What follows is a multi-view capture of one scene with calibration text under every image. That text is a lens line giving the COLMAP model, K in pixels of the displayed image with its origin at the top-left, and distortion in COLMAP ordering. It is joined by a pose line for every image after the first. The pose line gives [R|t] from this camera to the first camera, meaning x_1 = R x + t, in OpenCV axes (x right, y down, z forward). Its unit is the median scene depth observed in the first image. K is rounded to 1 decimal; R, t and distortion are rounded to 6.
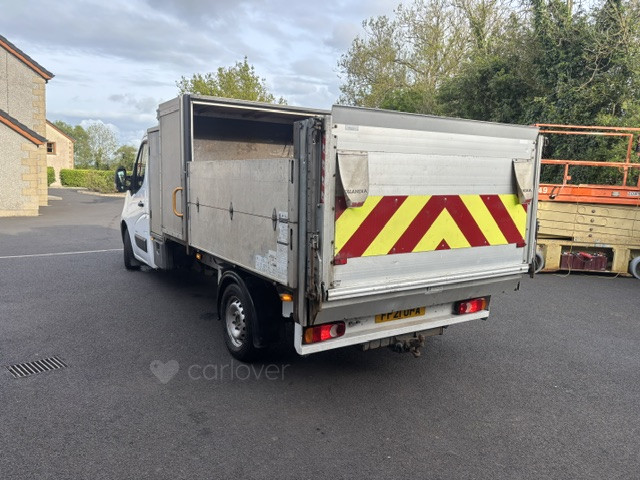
lens RADIAL K [[475.5, 0, 320.9], [0, 475.5, 238.2], [0, 0, 1]] dist [0.052036, -0.051419]
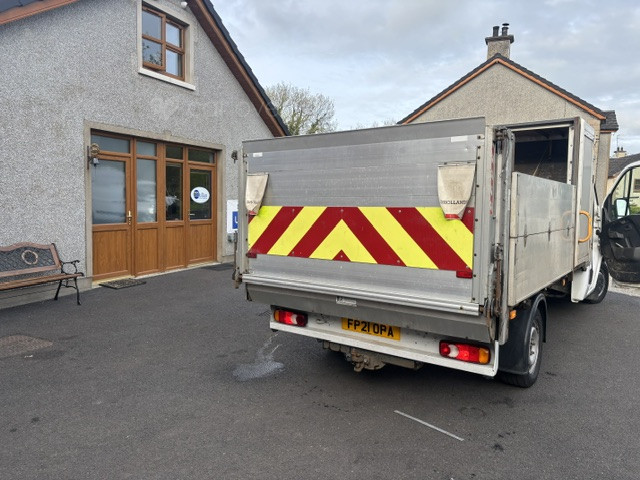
lens RADIAL K [[475.5, 0, 320.0], [0, 475.5, 239.6], [0, 0, 1]] dist [0.052036, -0.051419]
pose [[0.362013, 0.045606, -0.931057, 1.157127], [-0.120148, 0.992754, 0.001912, -0.016820], [0.924398, 0.111173, 0.364870, 0.581936]]
